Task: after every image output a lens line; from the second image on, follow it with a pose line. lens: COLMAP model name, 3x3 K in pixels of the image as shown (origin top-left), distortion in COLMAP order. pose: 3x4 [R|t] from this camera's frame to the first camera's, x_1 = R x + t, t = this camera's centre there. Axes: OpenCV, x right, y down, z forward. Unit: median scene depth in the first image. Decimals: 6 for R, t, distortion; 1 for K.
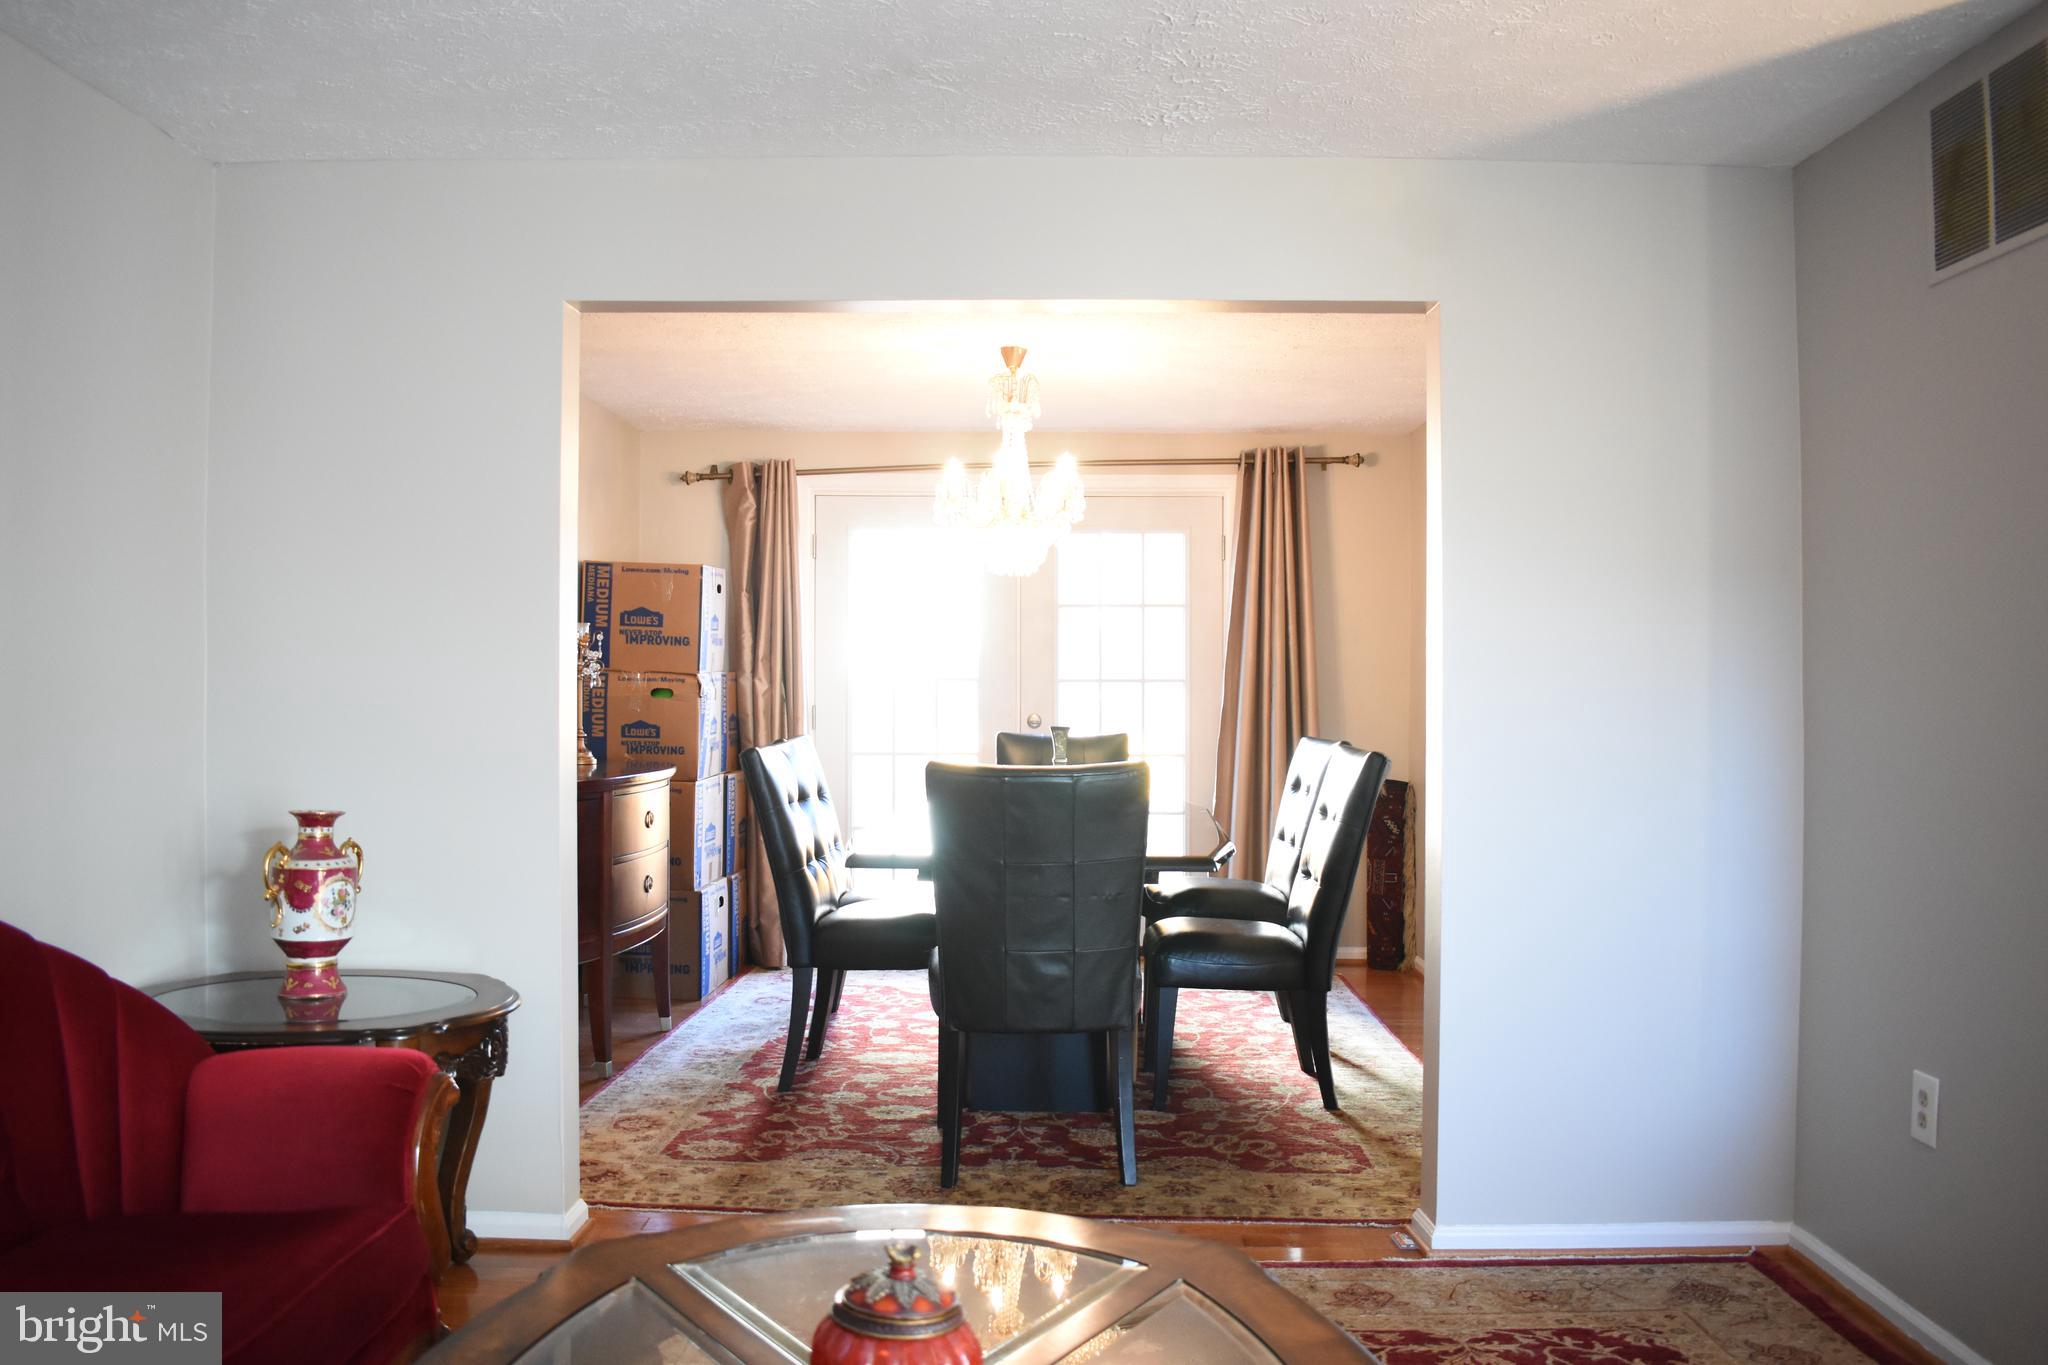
lens RADIAL K [[1615.4, 0, 1024.0], [0, 1615.4, 682.5], [0, 0, 1]] dist [-0.091775, 0.005762]
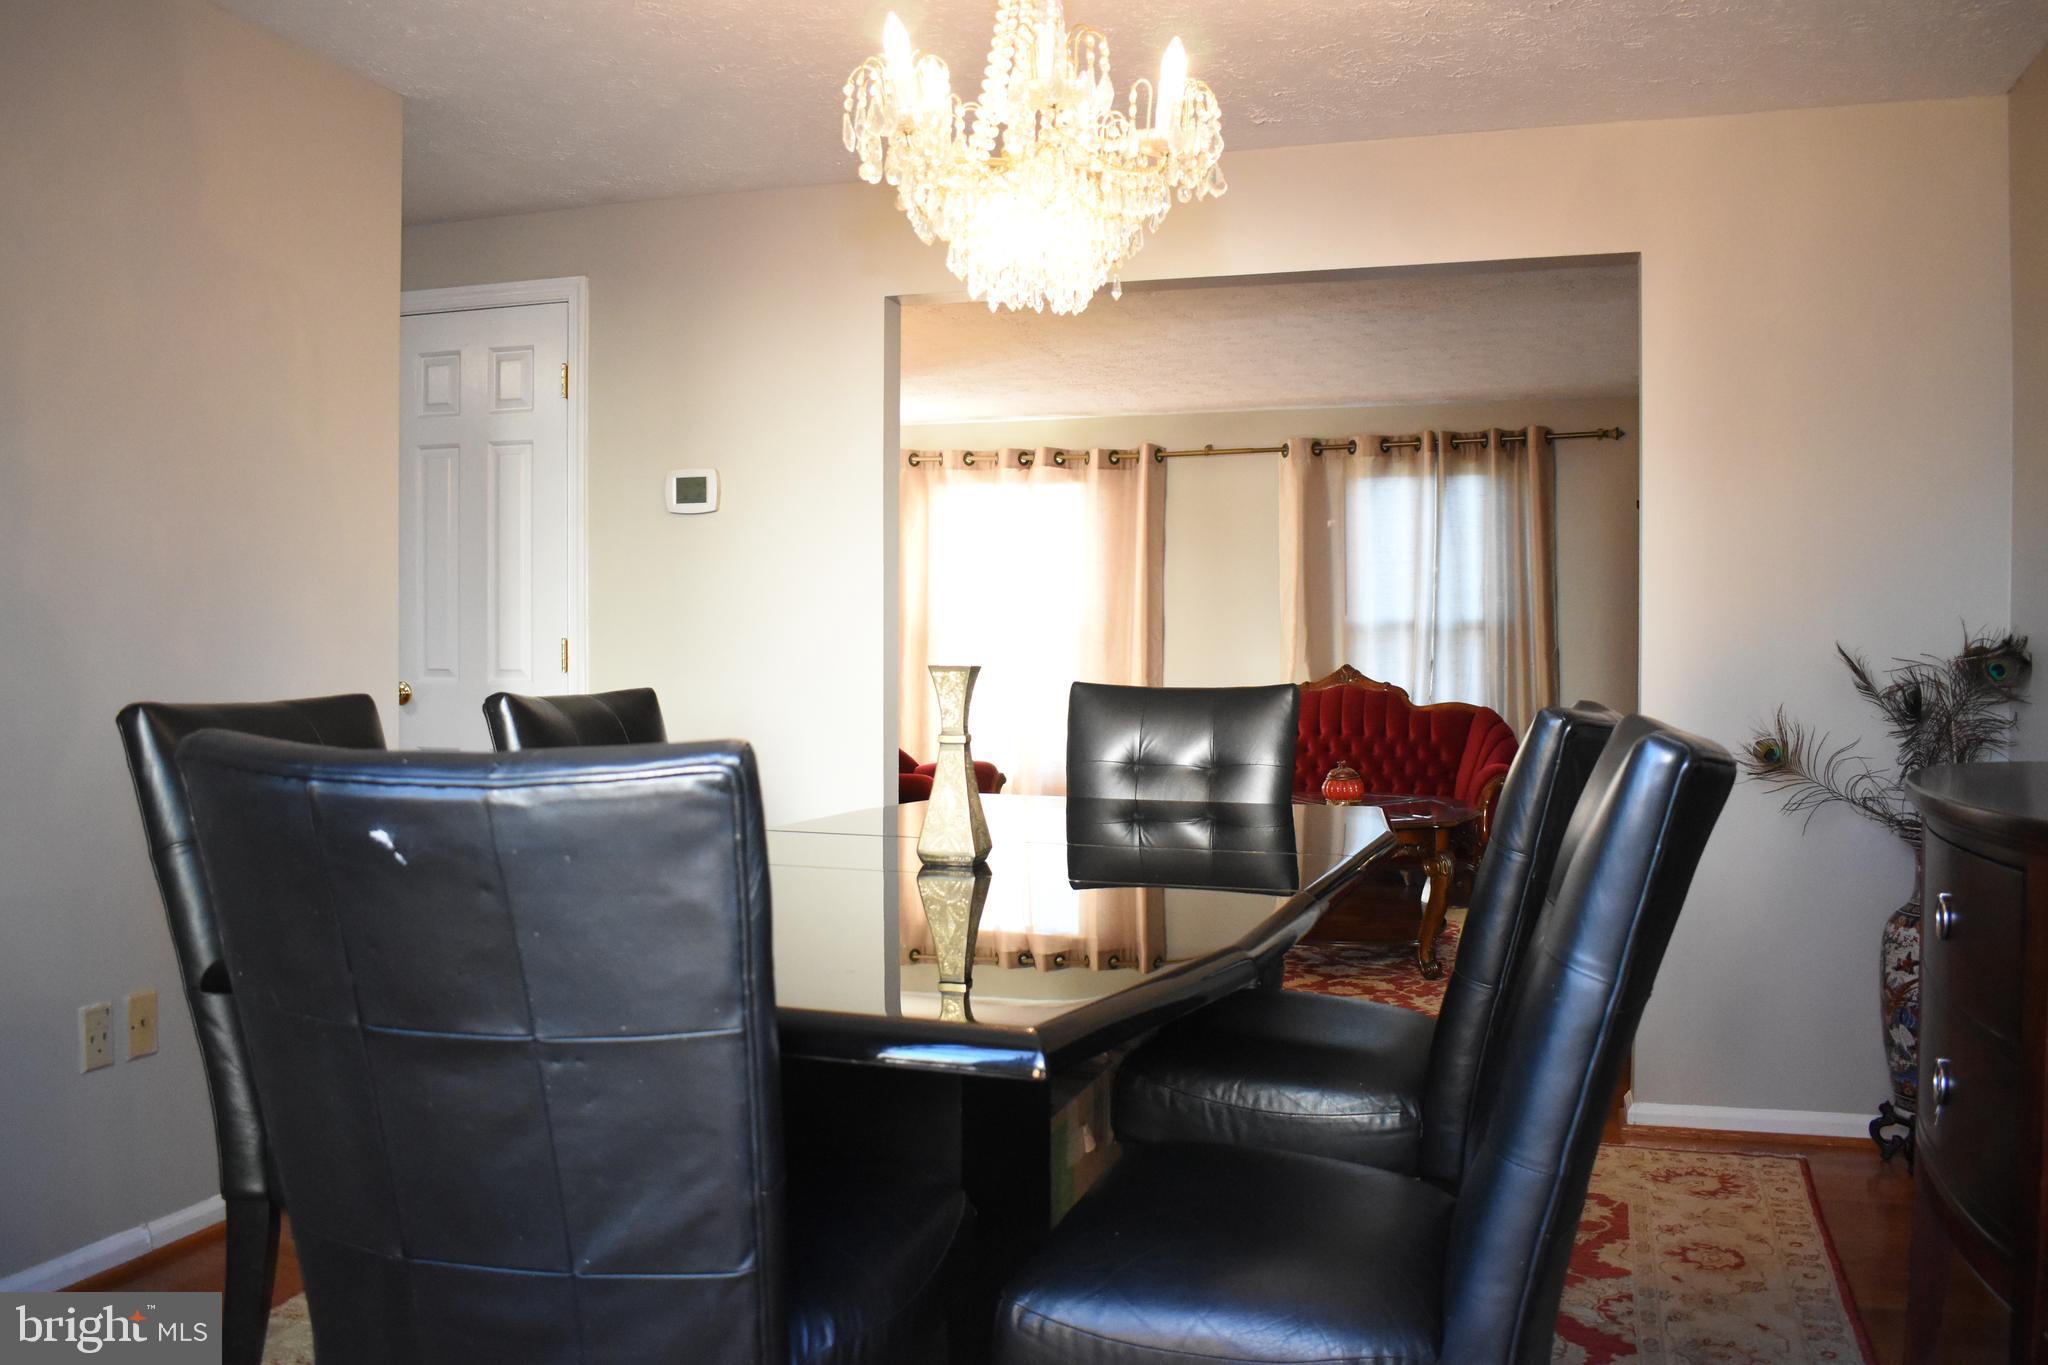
lens RADIAL K [[1654.0, 0, 1024.0], [0, 1654.0, 682.5], [0, 0, 1]] dist [-0.098520, 0.012323]
pose [[-0.960465, -0.011571, 0.278160, -0.149968], [-0.008097, 0.999874, 0.013632, 0.031448], [-0.278283, 0.010841, -0.960438, 1.691582]]
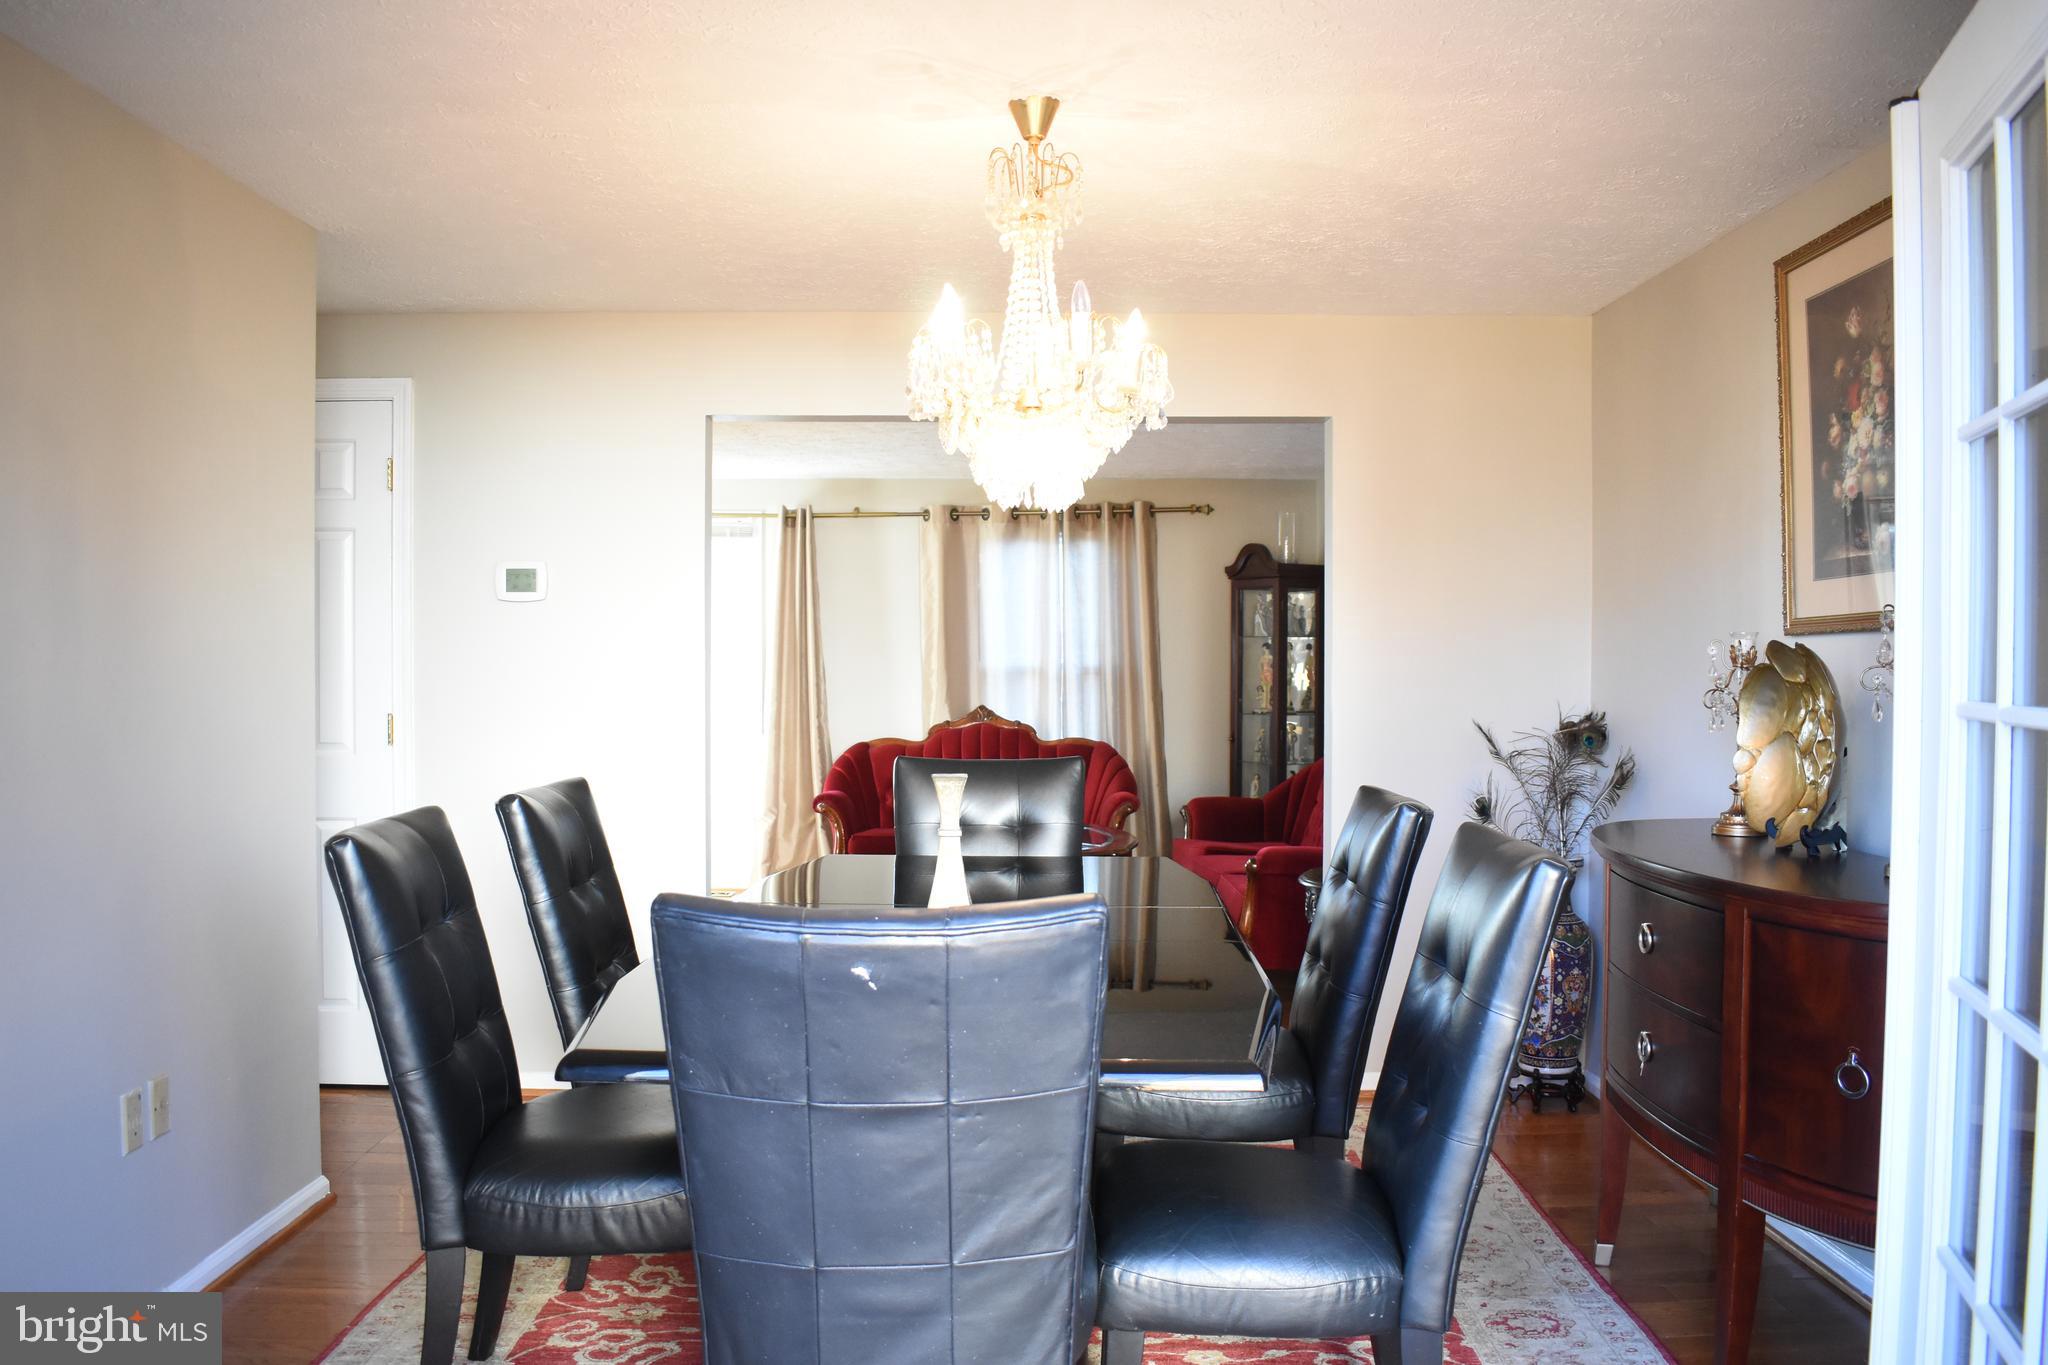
lens RADIAL K [[1585.0, 0, 1024.0], [0, 1585.0, 682.5], [0, 0, 1]] dist [-0.139243, 0.055064]
pose [[-0.999685, -0.006841, -0.024151, 0.012347], [-0.007062, 0.999934, 0.009048, -0.013943], [0.024088, 0.009216, -0.999667, 1.845549]]
